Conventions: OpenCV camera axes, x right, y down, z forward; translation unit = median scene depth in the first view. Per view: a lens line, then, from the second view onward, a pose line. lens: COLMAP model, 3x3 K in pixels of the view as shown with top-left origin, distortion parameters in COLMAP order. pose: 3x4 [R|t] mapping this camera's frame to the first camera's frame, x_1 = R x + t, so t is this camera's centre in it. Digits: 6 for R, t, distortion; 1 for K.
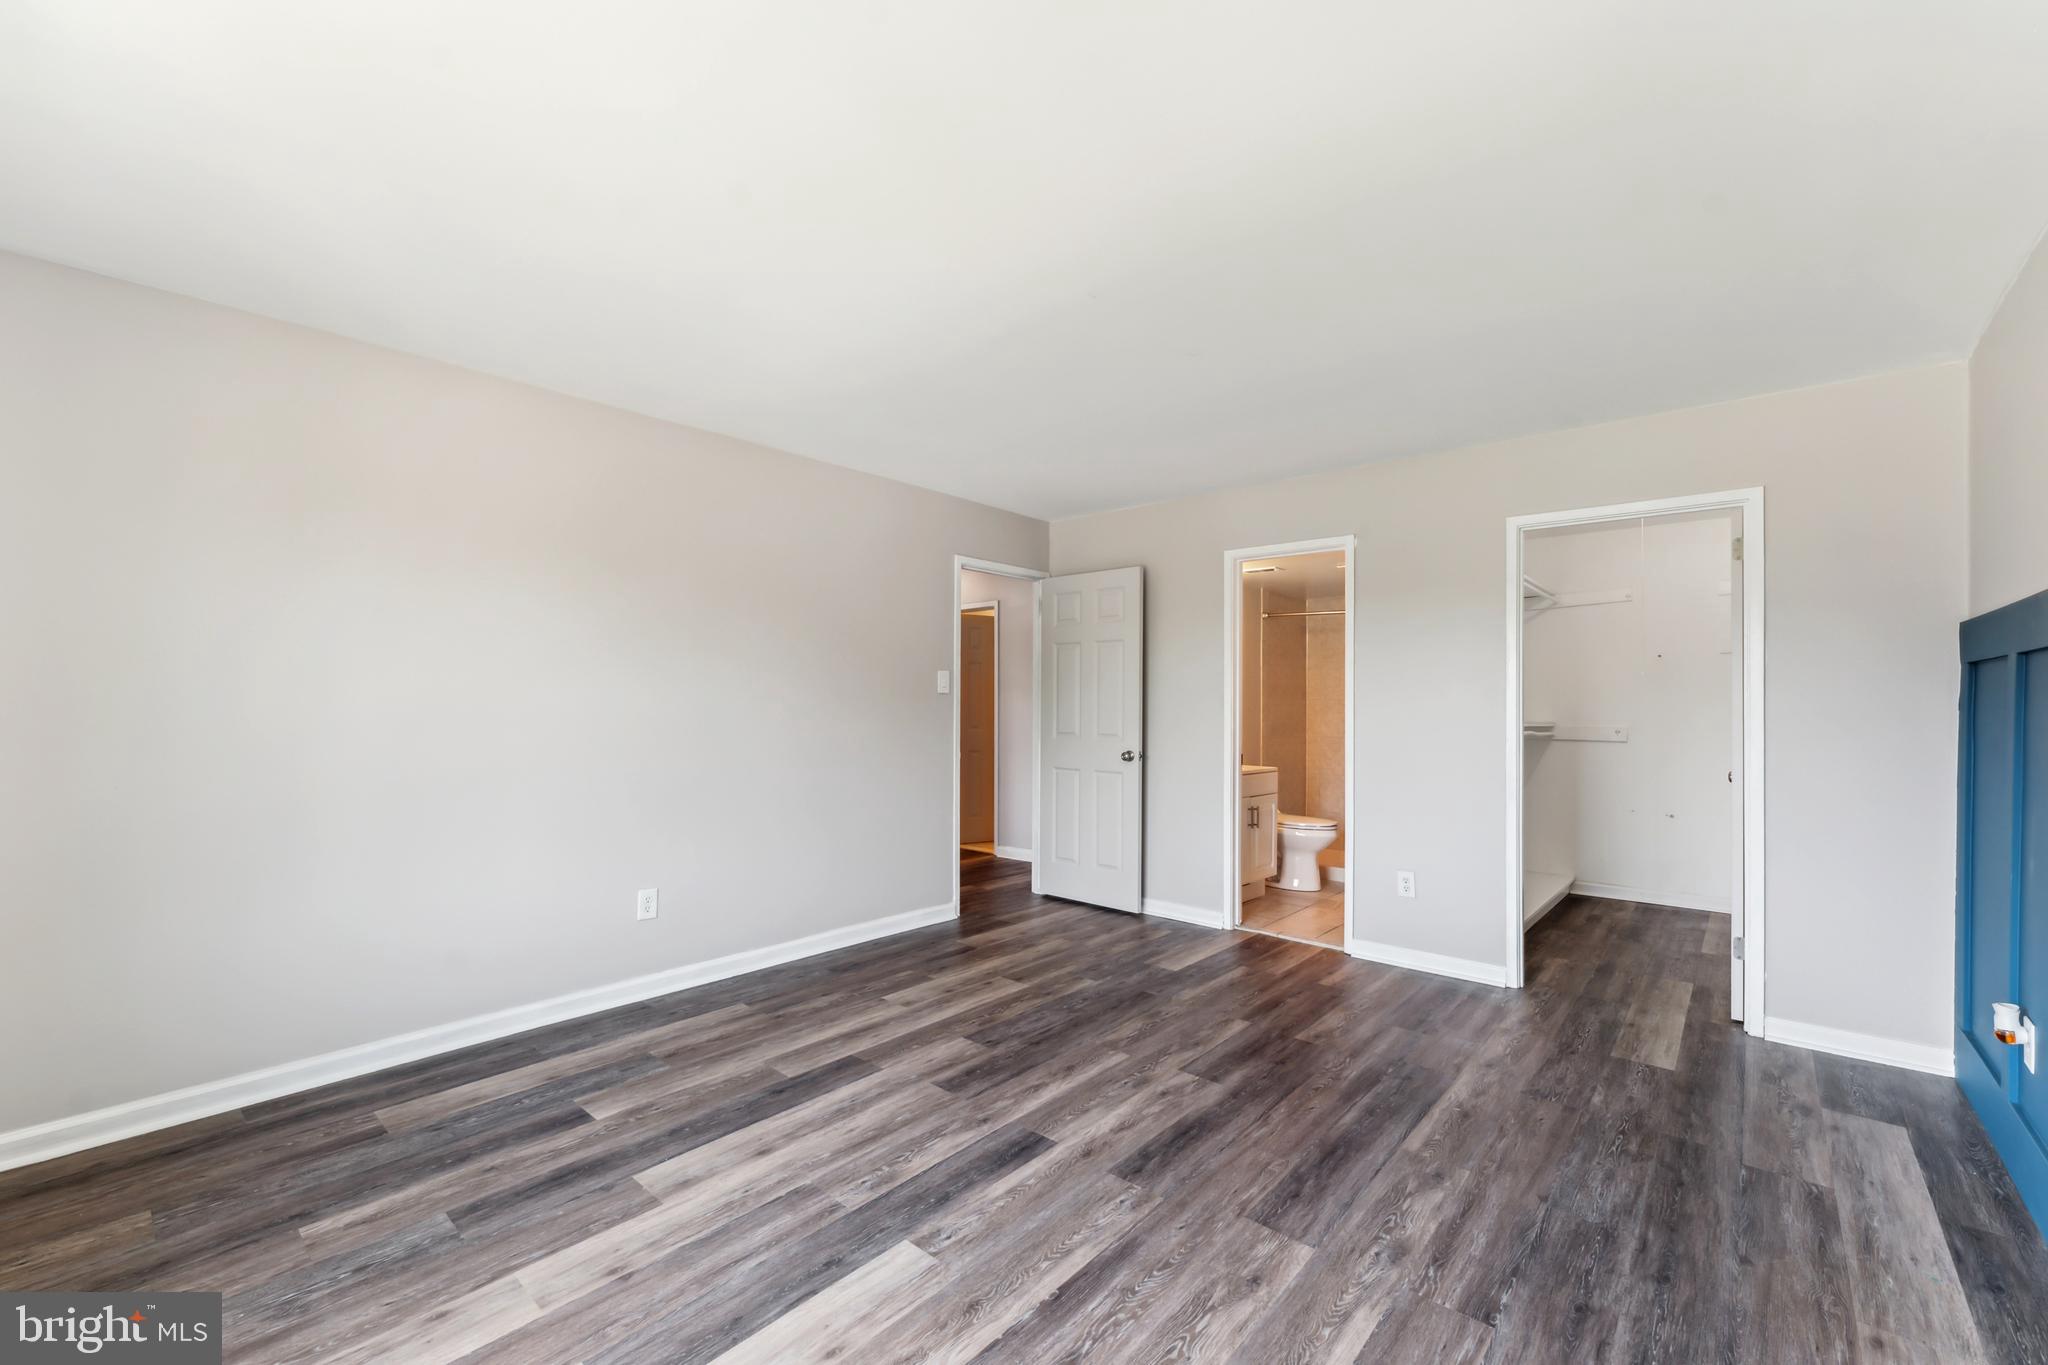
lens RADIAL K [[835.7, 0, 1018.1], [0, 835.7, 692.3], [0, 0, 1]] dist [0.001251, -0.000667]
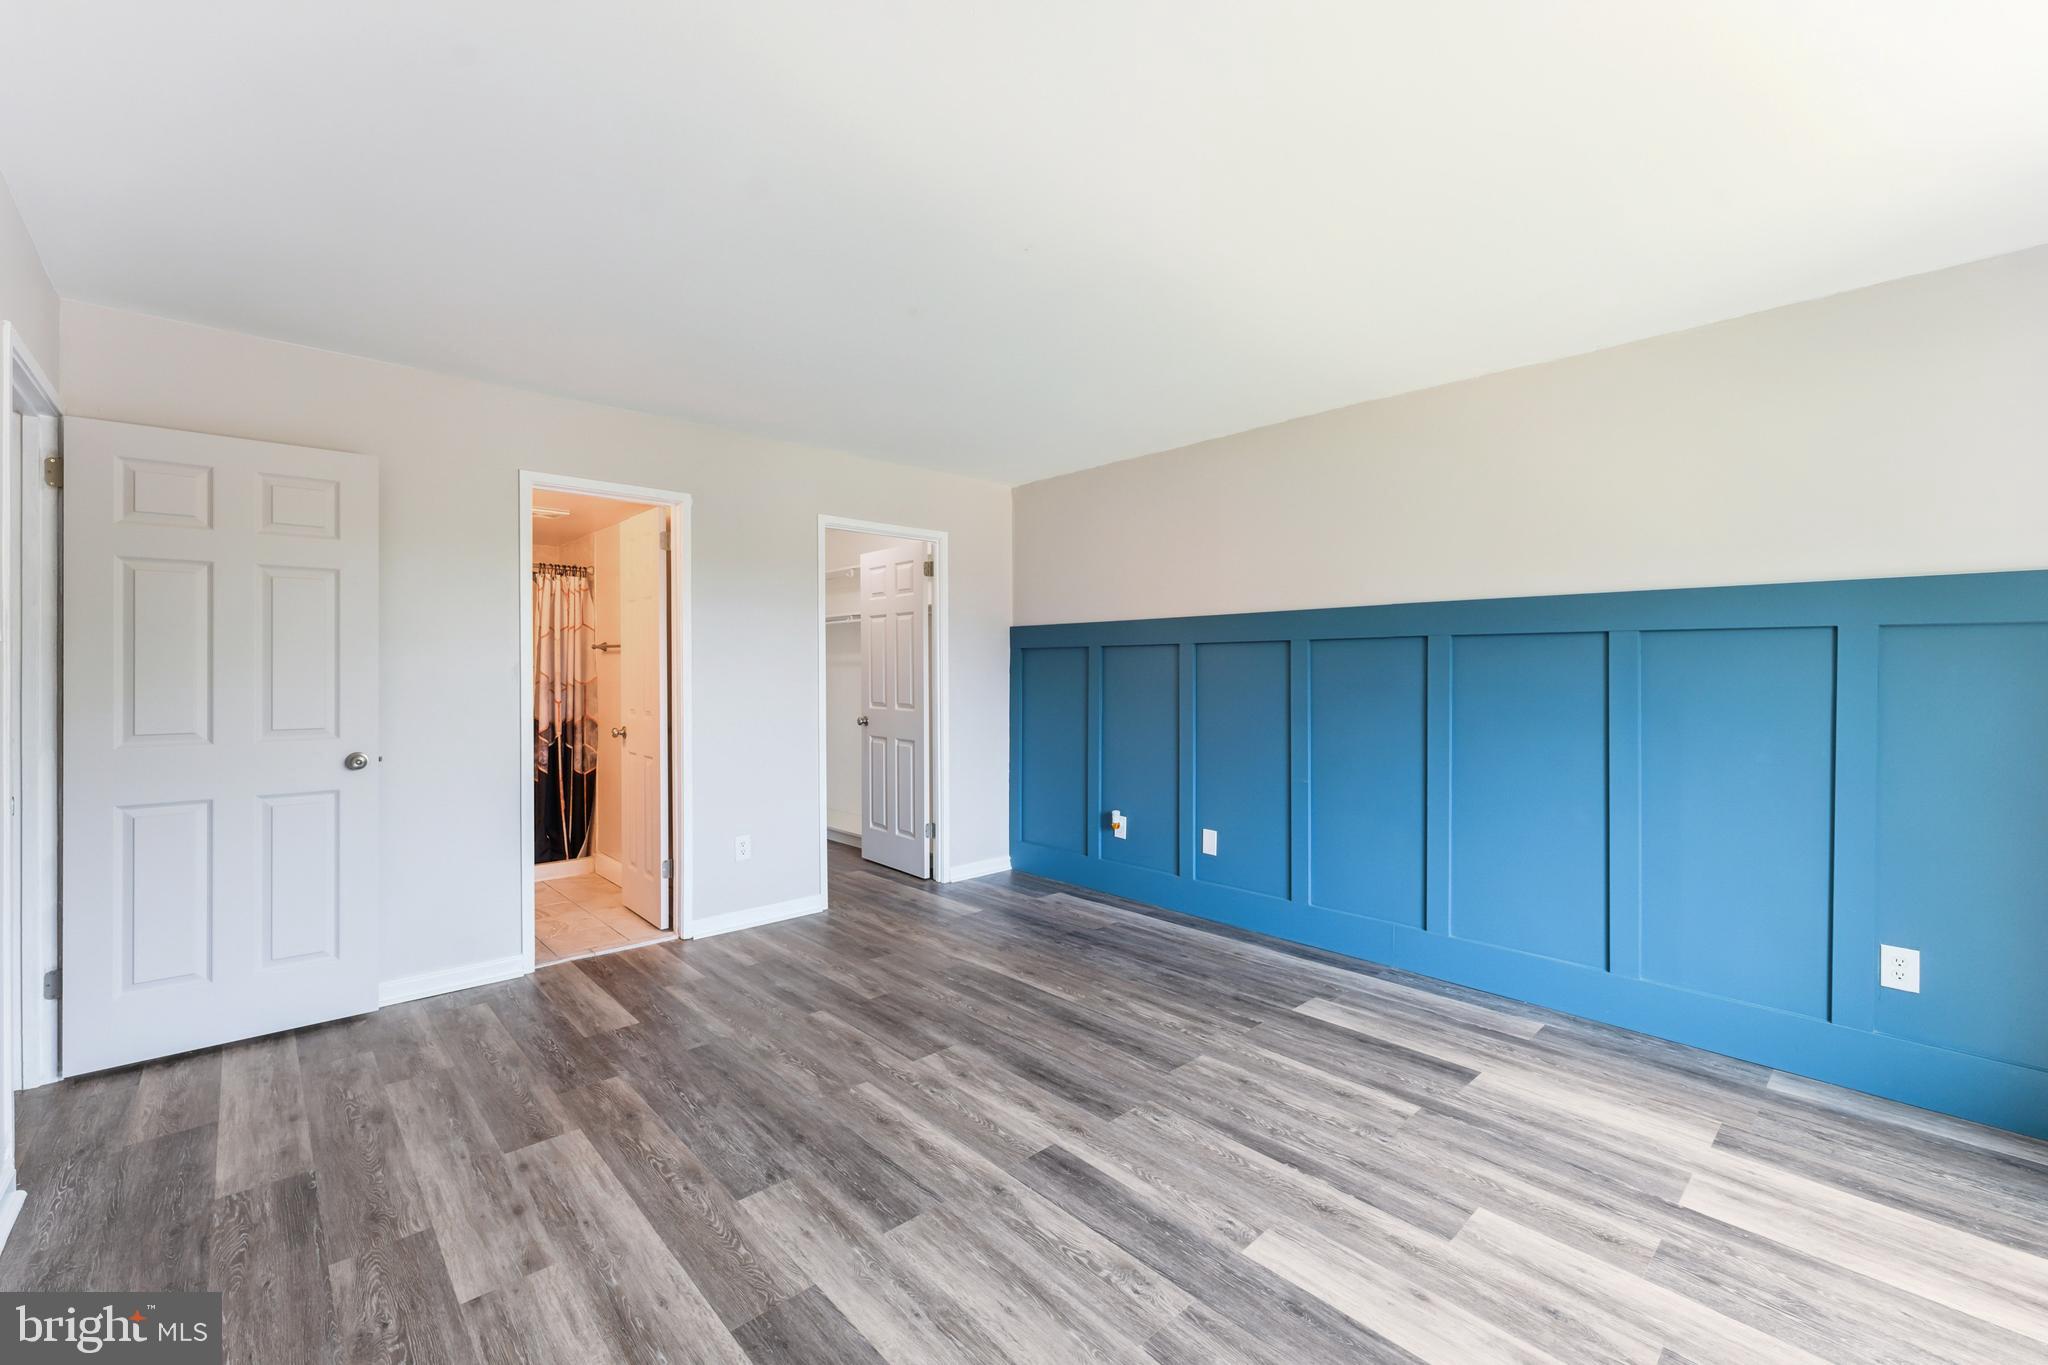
lens RADIAL K [[835.7, 0, 1025.5], [0, 835.7, 677.8], [0, 0, 1]] dist [0.001251, -0.000667]
pose [[0.099023, -0.014655, 0.994977, -0.774270], [-0.010947, 0.999815, 0.015815, 0.001050], [-0.995025, -0.012458, 0.098844, 0.829932]]
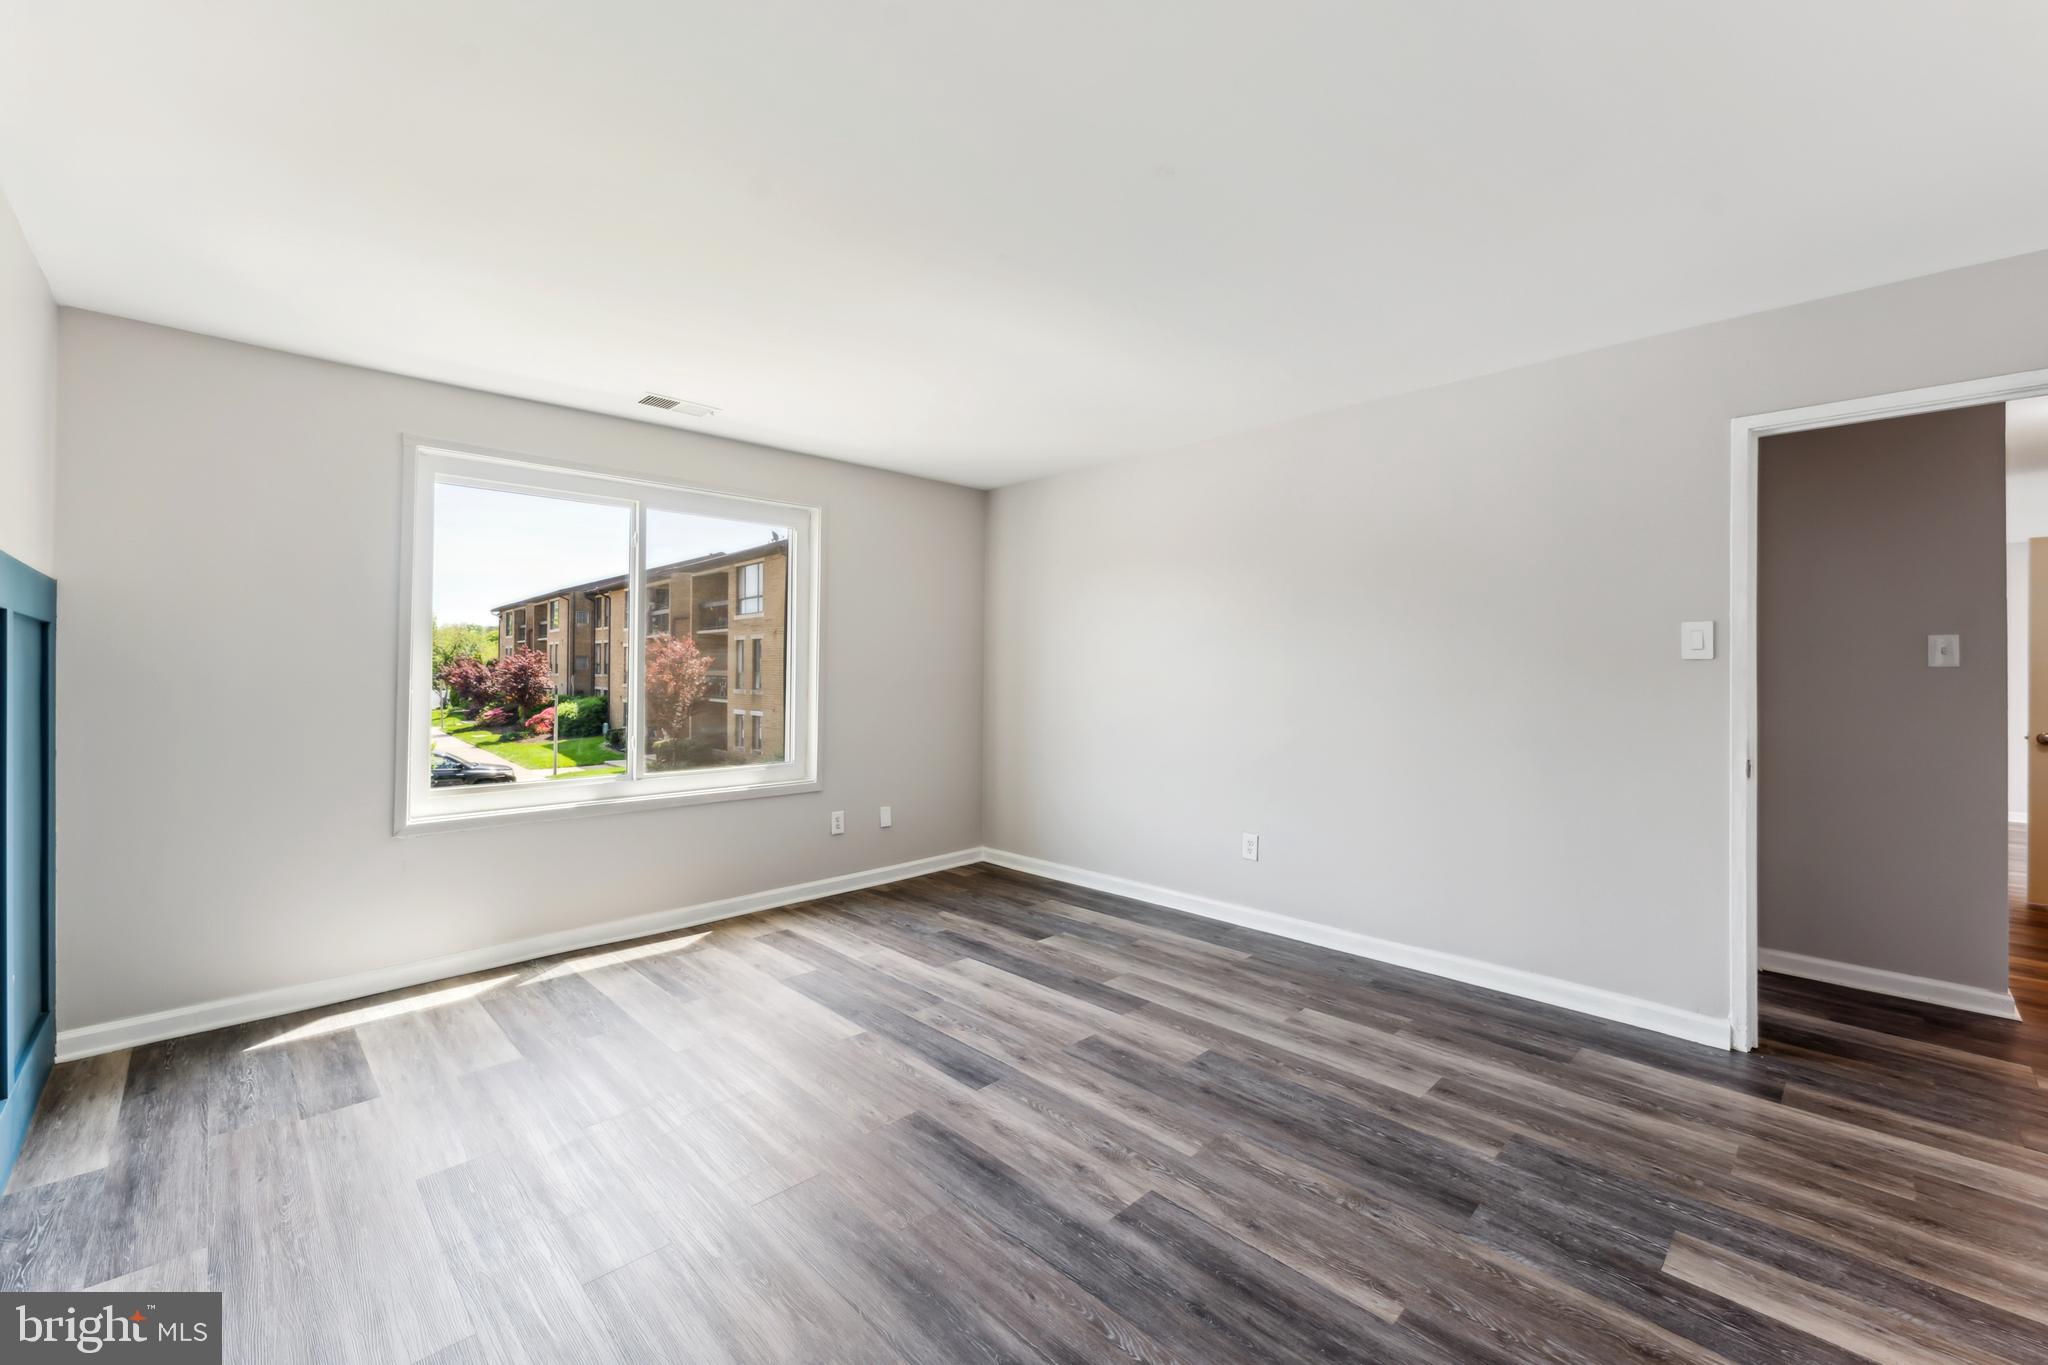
lens RADIAL K [[835.7, 0, 1021.8], [0, 835.7, 680.1], [0, 0, 1]] dist [0.001251, -0.000667]
pose [[-0.076932, 0.007201, -0.997010, 0.952335], [0.007784, 0.999948, 0.006622, 0.015307], [0.997006, -0.007251, -0.076984, 1.001424]]
